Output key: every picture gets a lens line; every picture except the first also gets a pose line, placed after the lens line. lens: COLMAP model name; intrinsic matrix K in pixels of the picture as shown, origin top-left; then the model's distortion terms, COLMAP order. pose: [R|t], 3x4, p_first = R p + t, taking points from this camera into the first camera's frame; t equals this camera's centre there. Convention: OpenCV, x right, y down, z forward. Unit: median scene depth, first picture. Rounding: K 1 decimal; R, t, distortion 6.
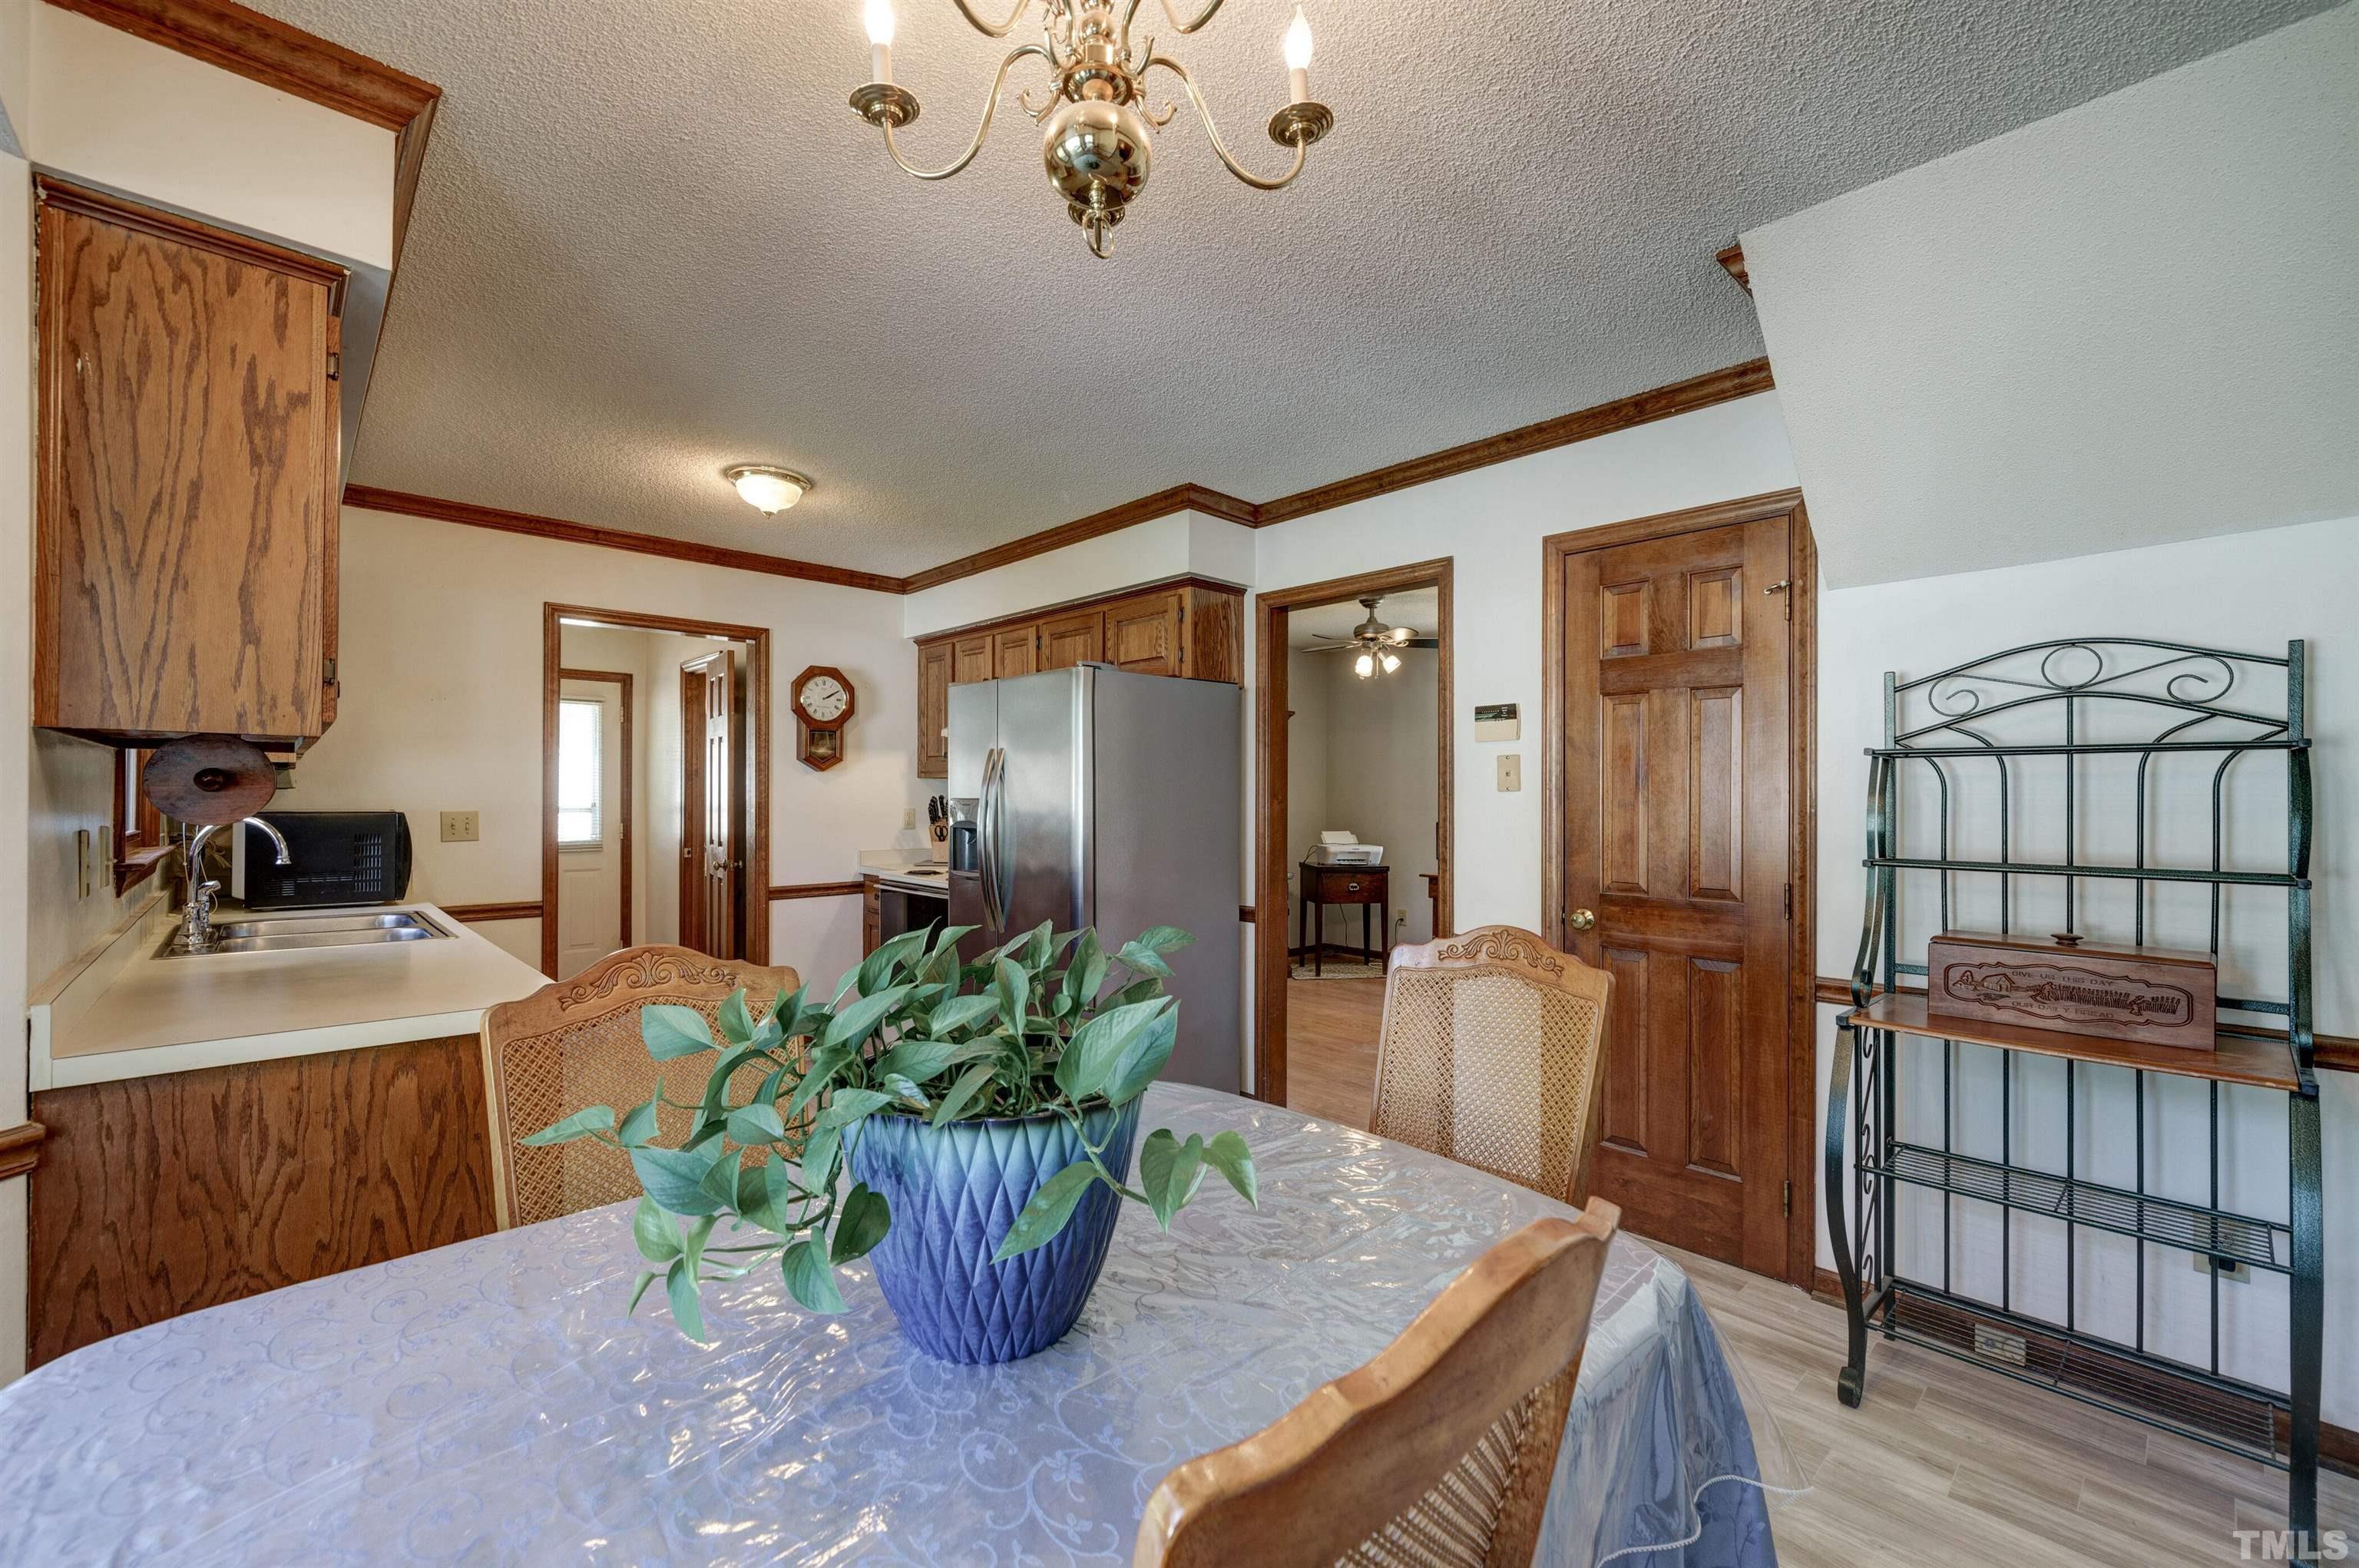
lens RADIAL K [[970.4, 0, 1188.5], [0, 970.4, 794.9], [0, 0, 1]] dist [0.000230, -0.000596]
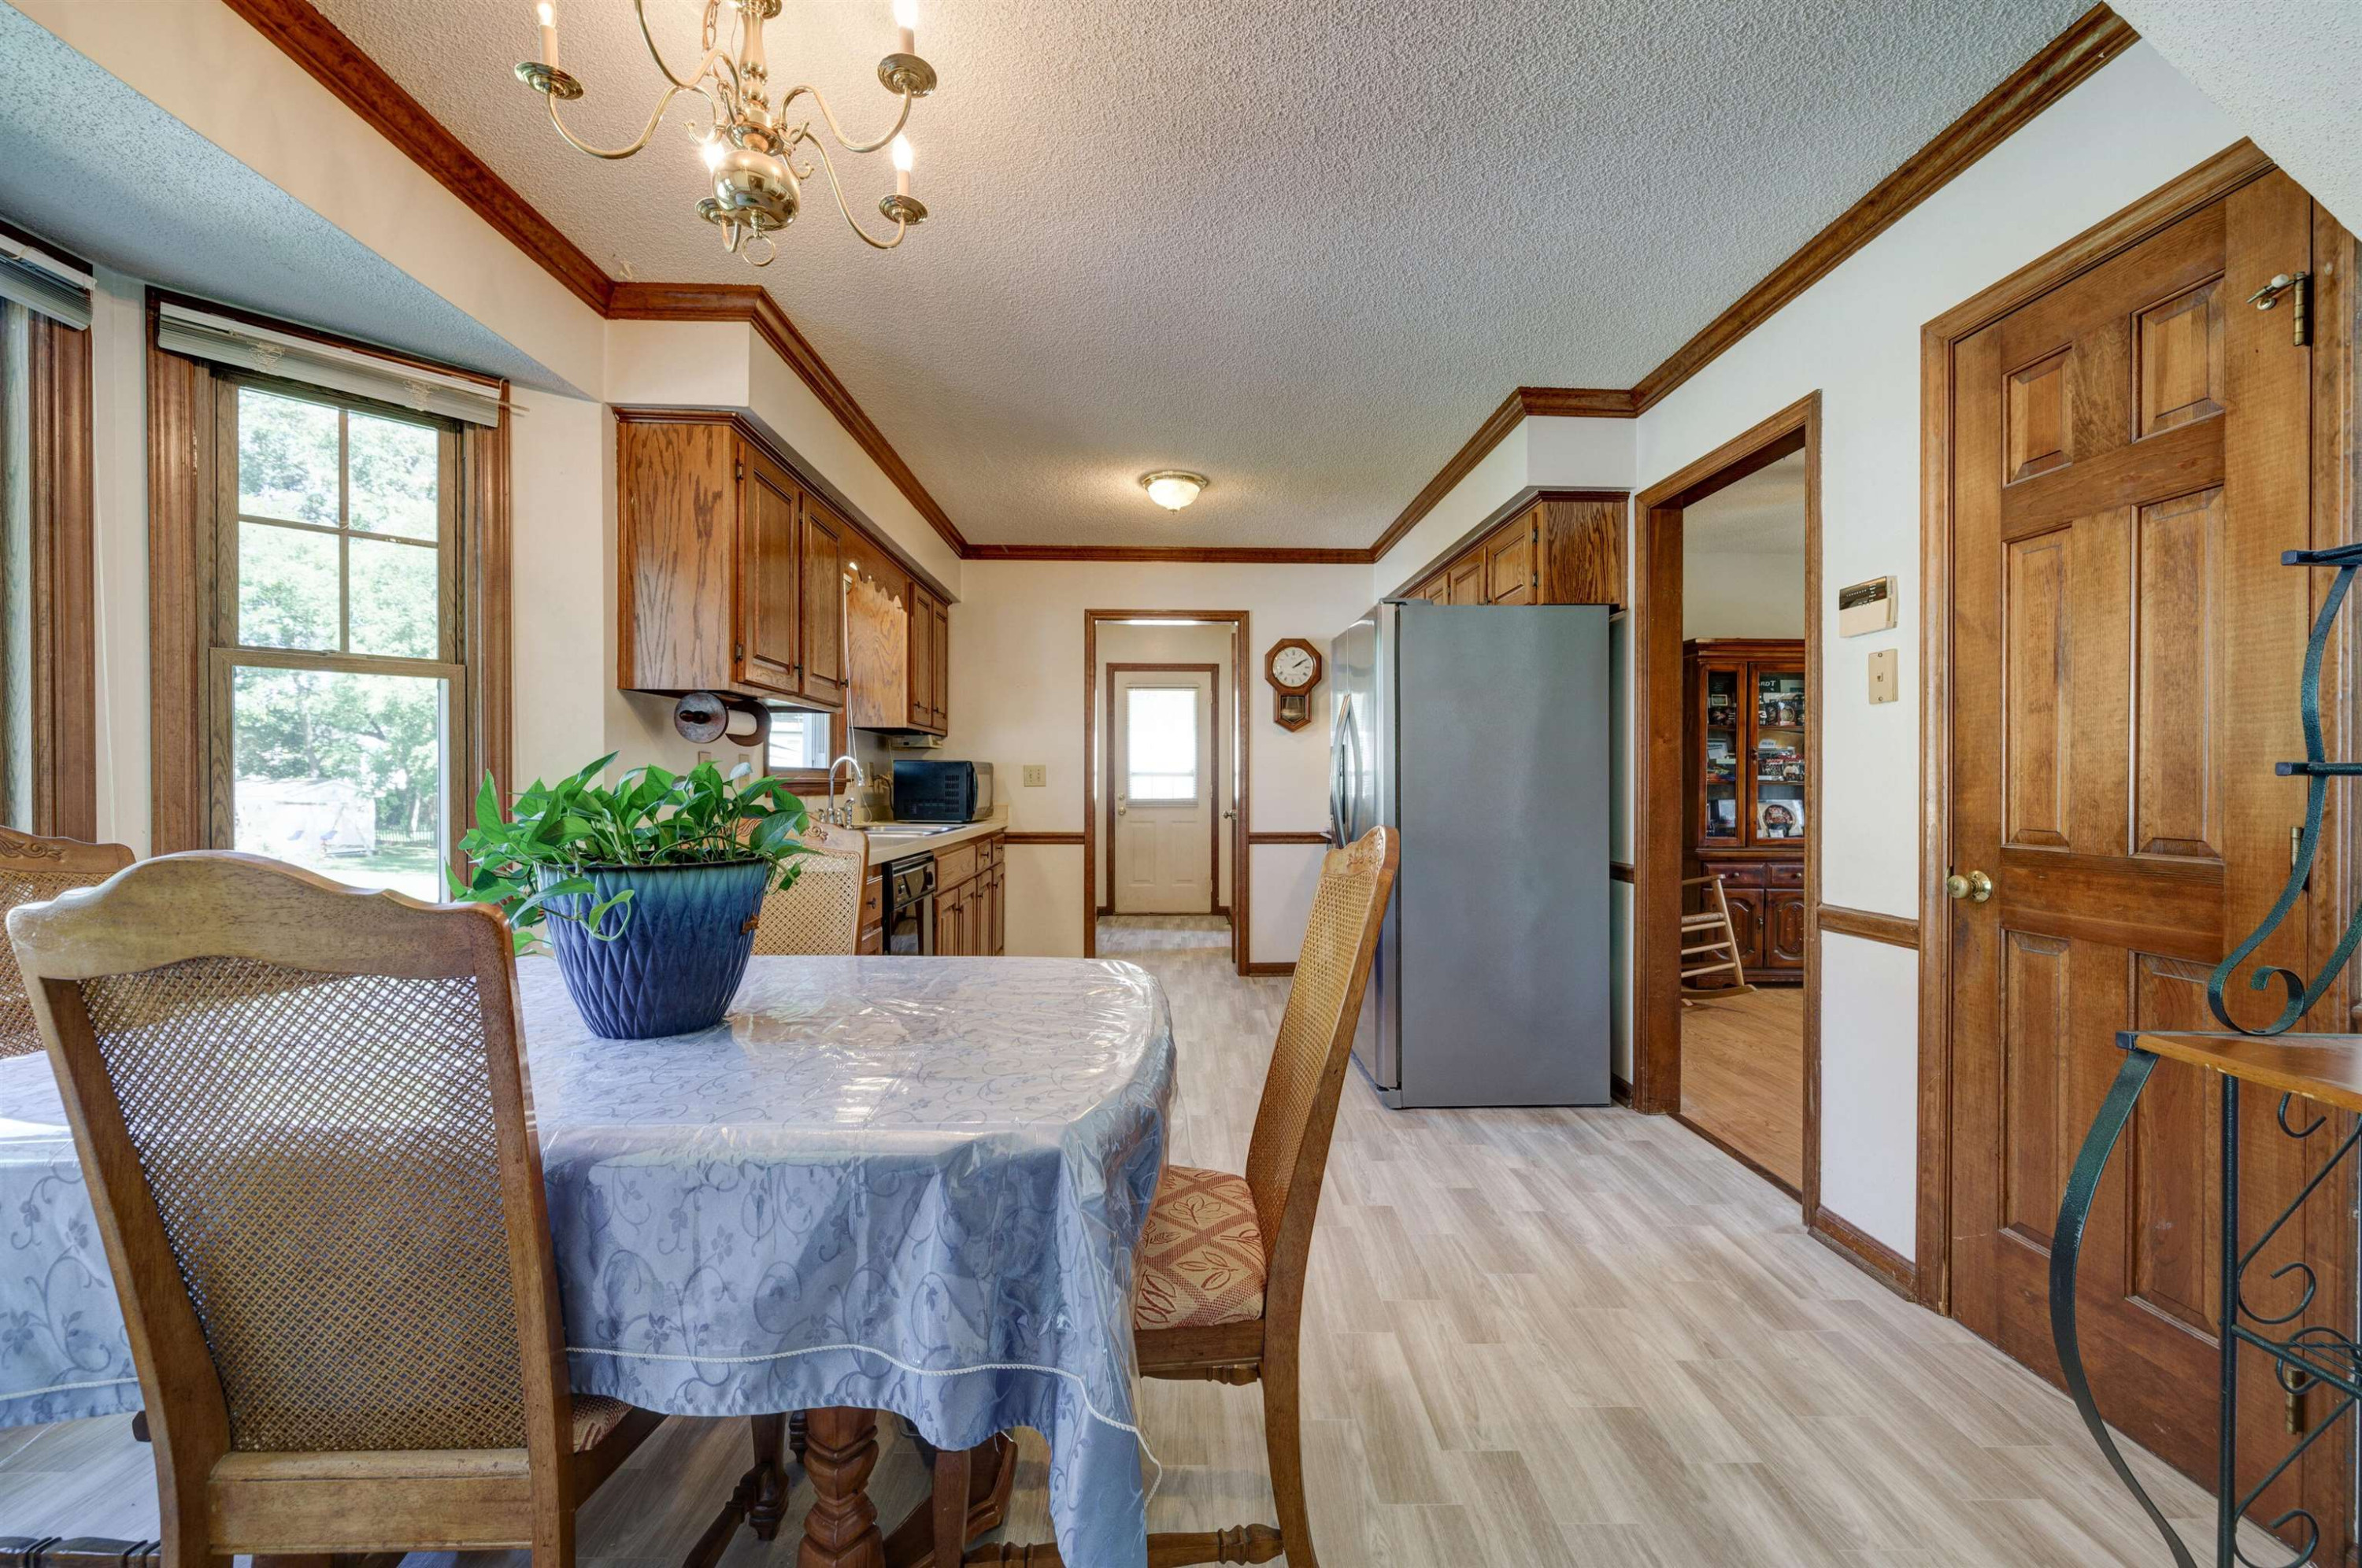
lens RADIAL K [[949.3, 0, 1163.4], [0, 949.3, 785.1], [0, 0, 1]] dist [-0.000248, 0.000176]
pose [[0.740423, 0.001523, -0.672140, 0.426366], [0.001984, 0.999988, 0.004451, 0.054370], [0.672139, -0.004629, 0.740411, 0.145902]]
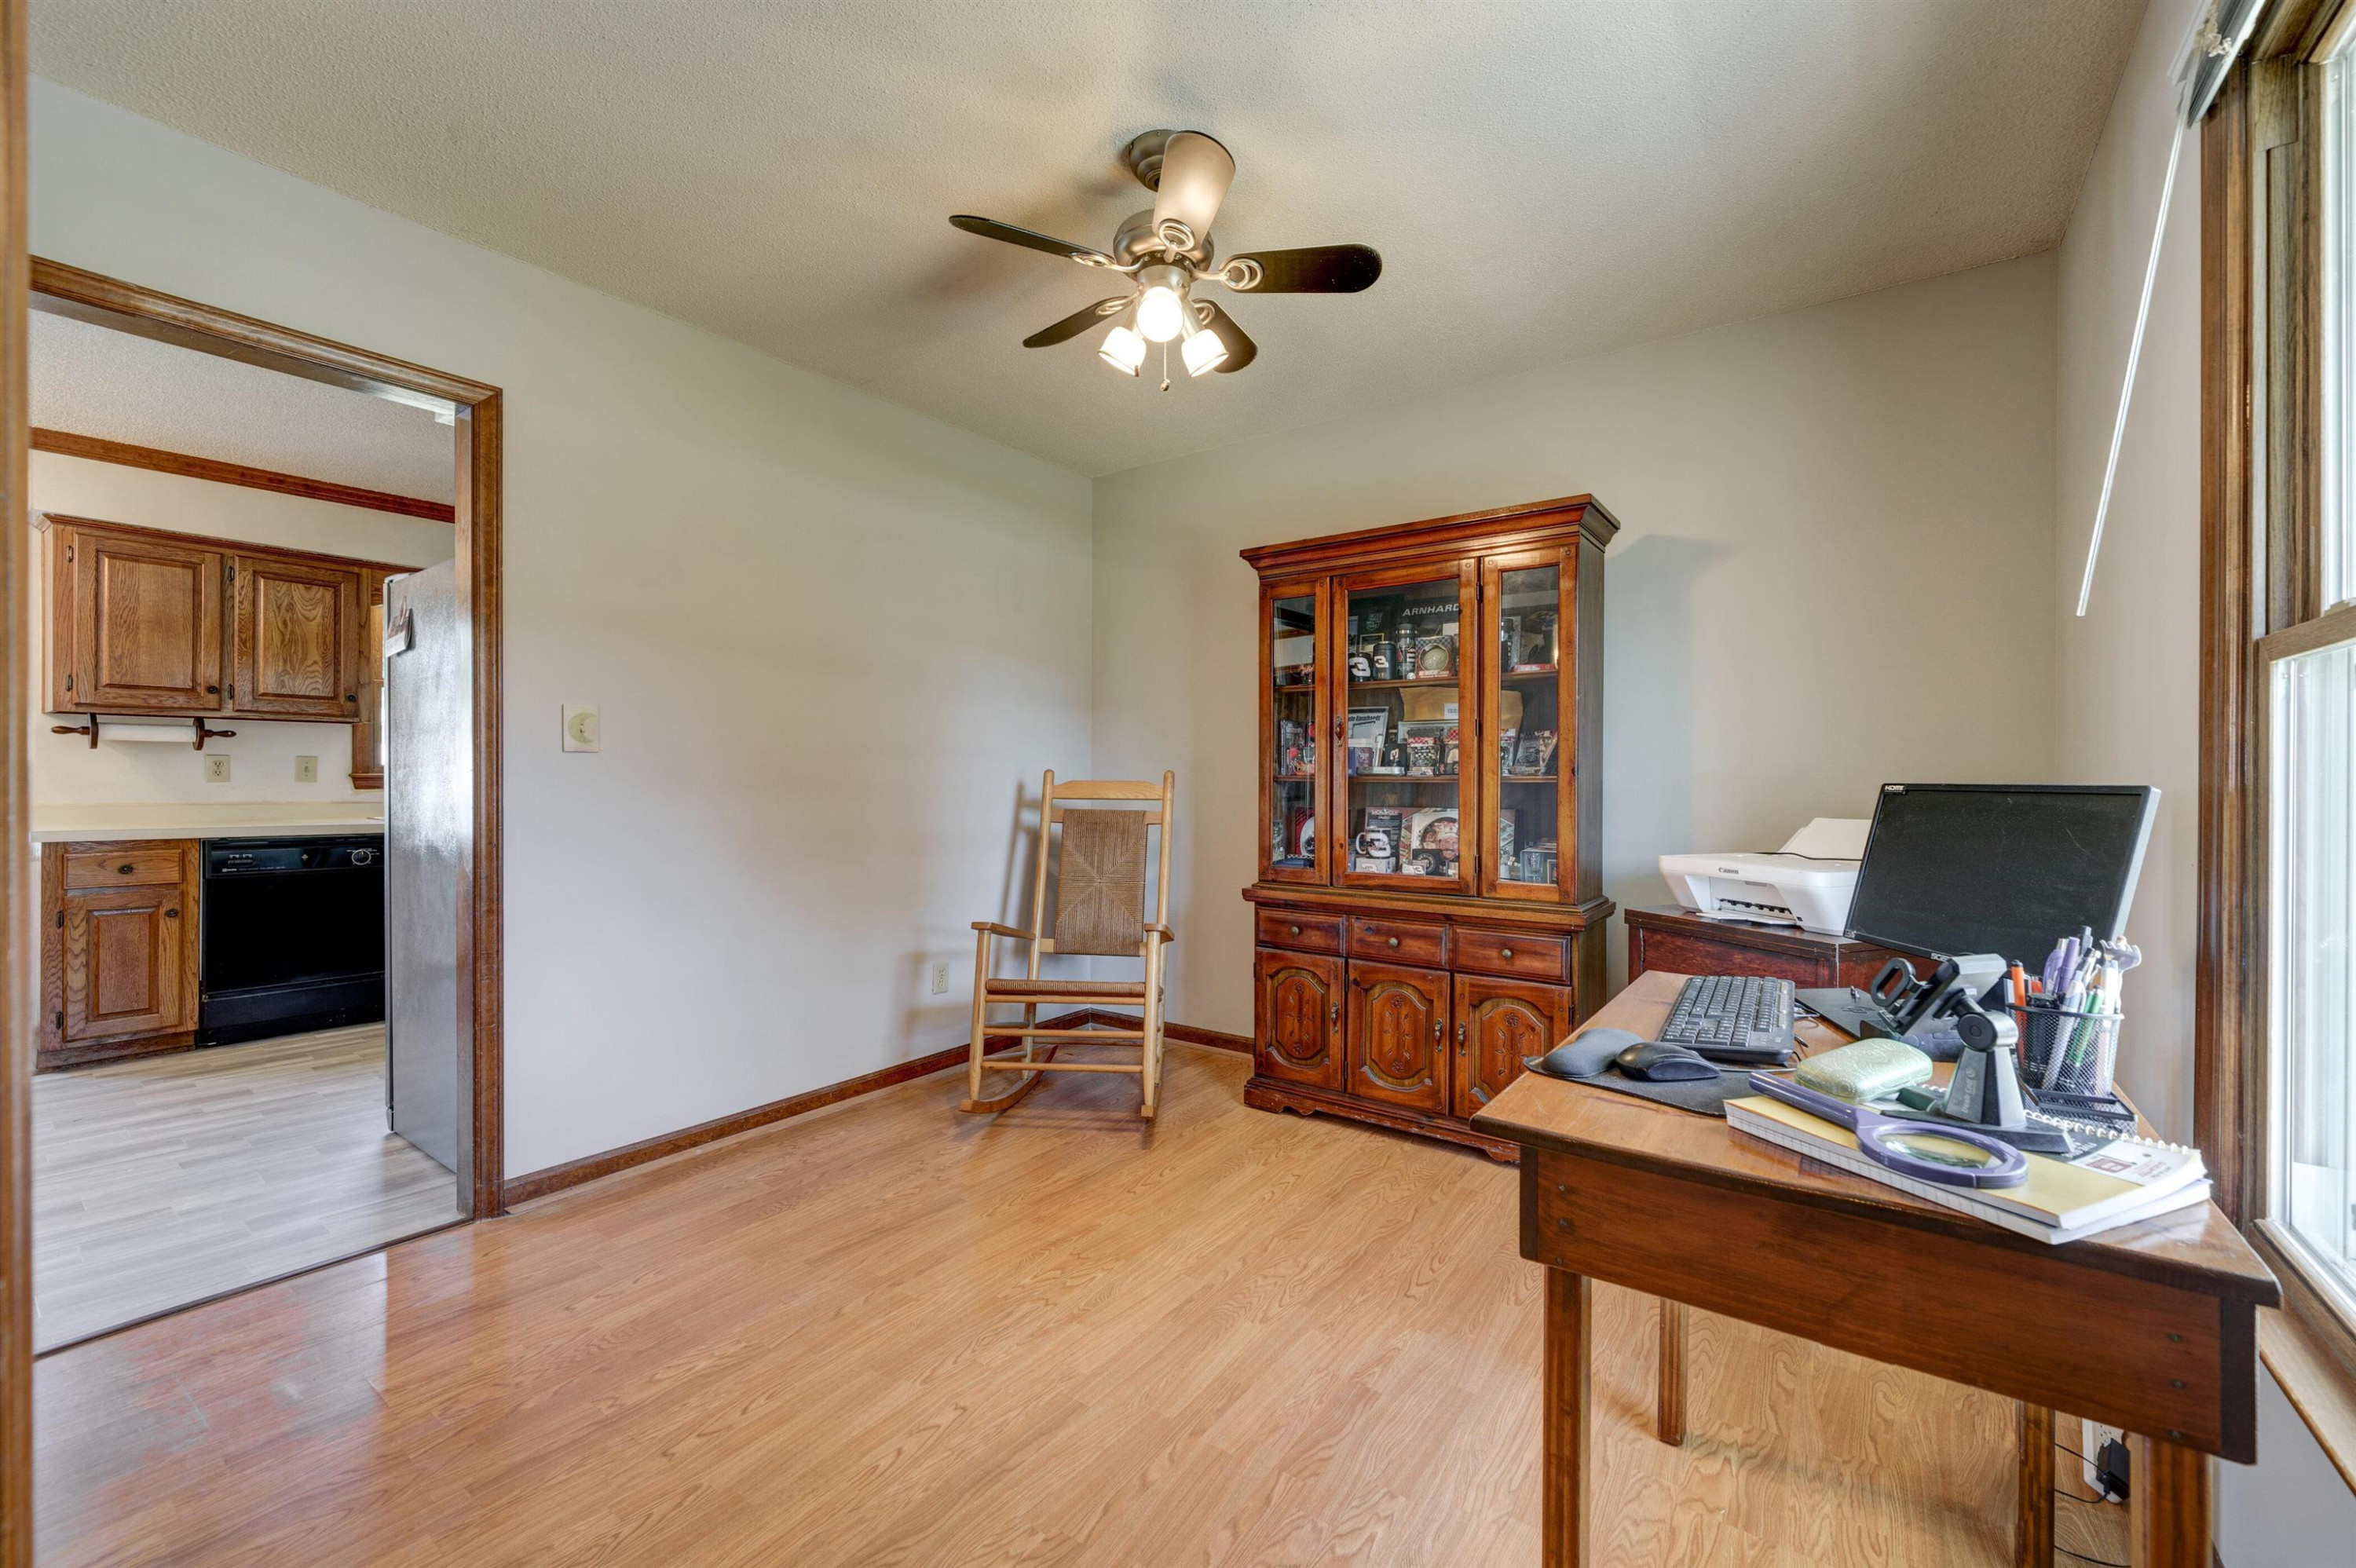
lens RADIAL K [[946.9, 0, 1160.5], [0, 946.9, 785.1], [0, 0, 1]] dist [-0.000248, 0.000176]
pose [[0.163698, 0.008043, -0.986478, 1.039899], [0.006231, 0.999938, 0.009186, 0.056530], [0.986491, -0.007650, 0.163637, 1.802271]]
